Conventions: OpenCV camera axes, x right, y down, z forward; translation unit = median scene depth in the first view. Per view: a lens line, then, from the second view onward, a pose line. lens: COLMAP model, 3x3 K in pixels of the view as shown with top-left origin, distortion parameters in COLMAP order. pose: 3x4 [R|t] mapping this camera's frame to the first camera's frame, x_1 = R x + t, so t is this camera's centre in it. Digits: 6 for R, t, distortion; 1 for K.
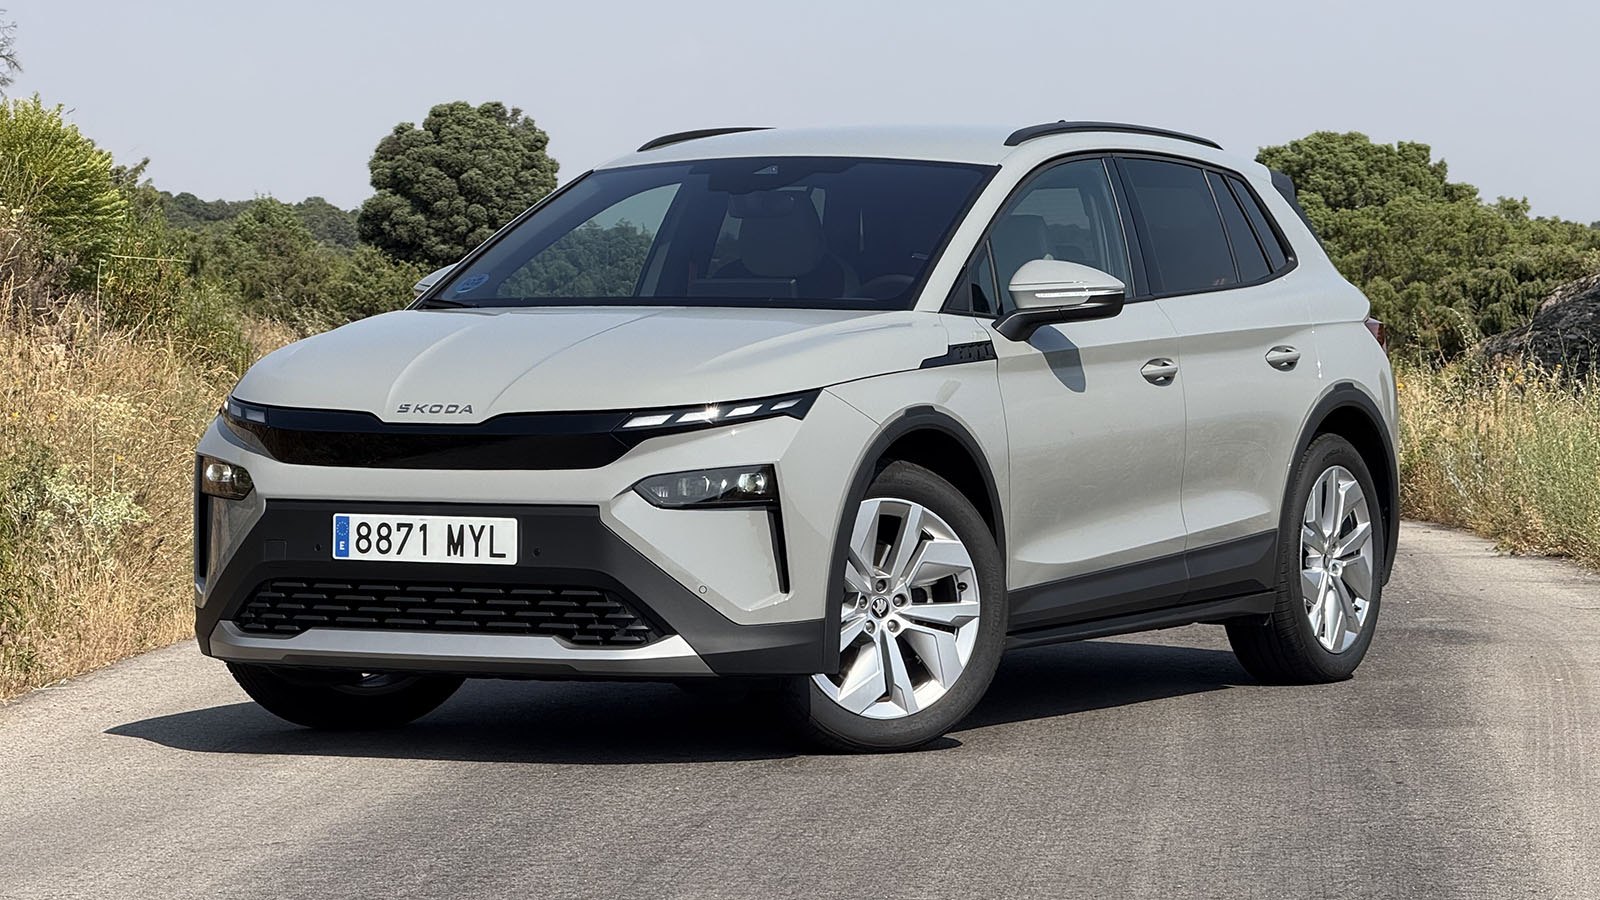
lens RADIAL K [[5858.1, 0, 799.0], [0, 5858.1, 449.9], [0, 0, 1]] dist [0.027603, 0.000000]
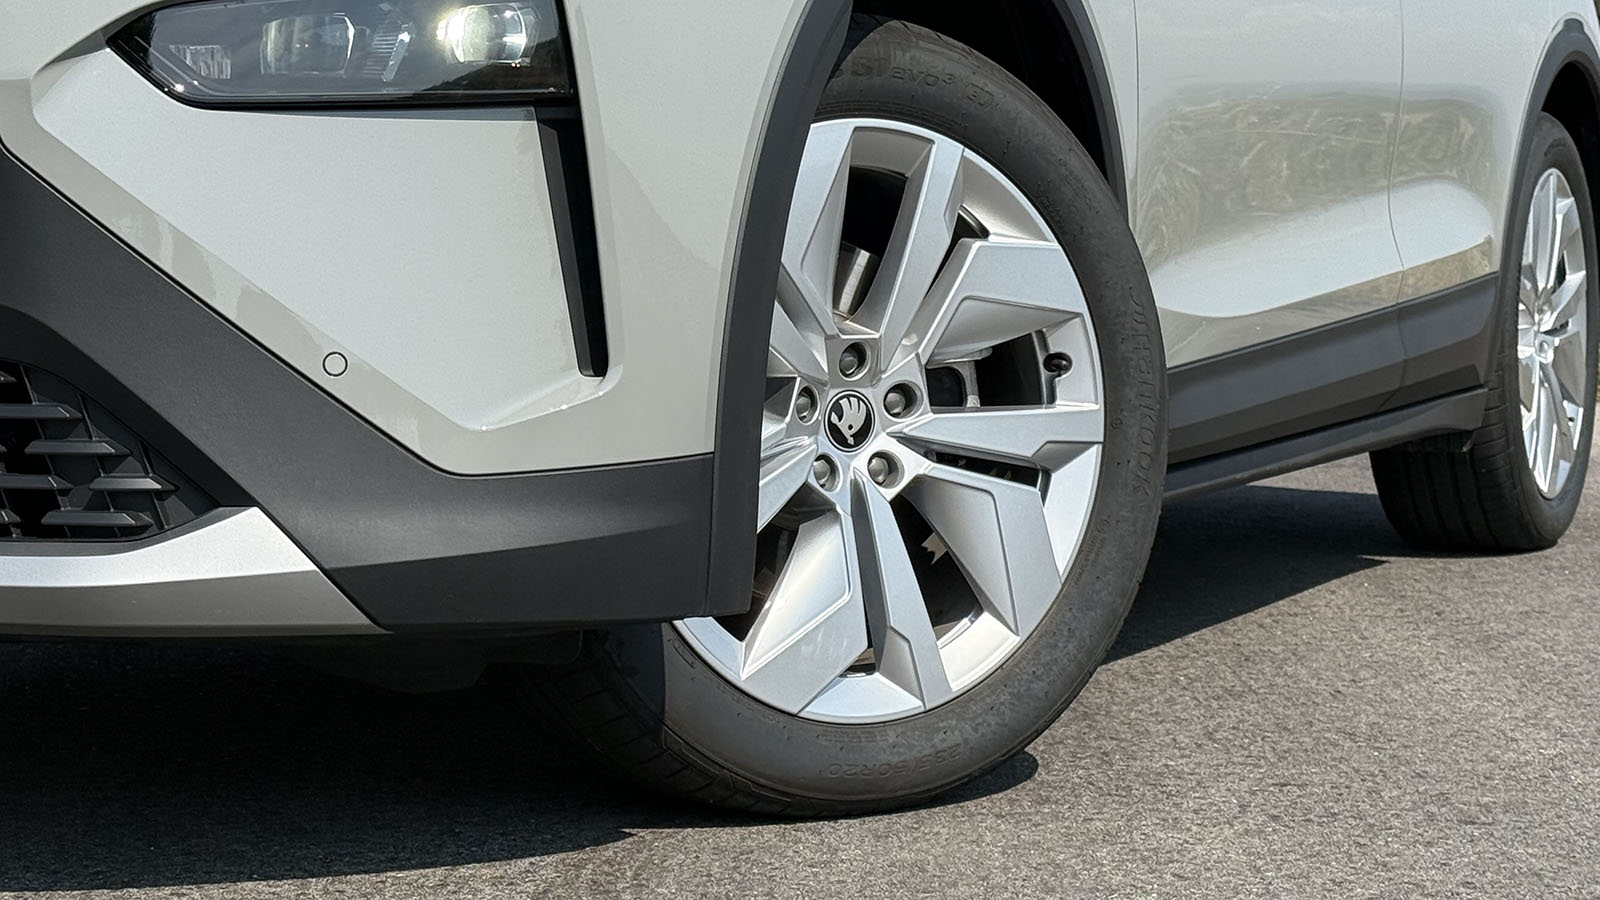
lens RADIAL K [[3446.4, 0, 798.5], [0, 3446.4, 450.7], [0, 0, 1]] dist [0.091581, 0.000000]
pose [[0.998136, -0.002408, 0.060975, -0.002629], [0.000199, 0.999344, 0.036209, 0.021059], [-0.061022, -0.036129, 0.997482, 0.785224]]
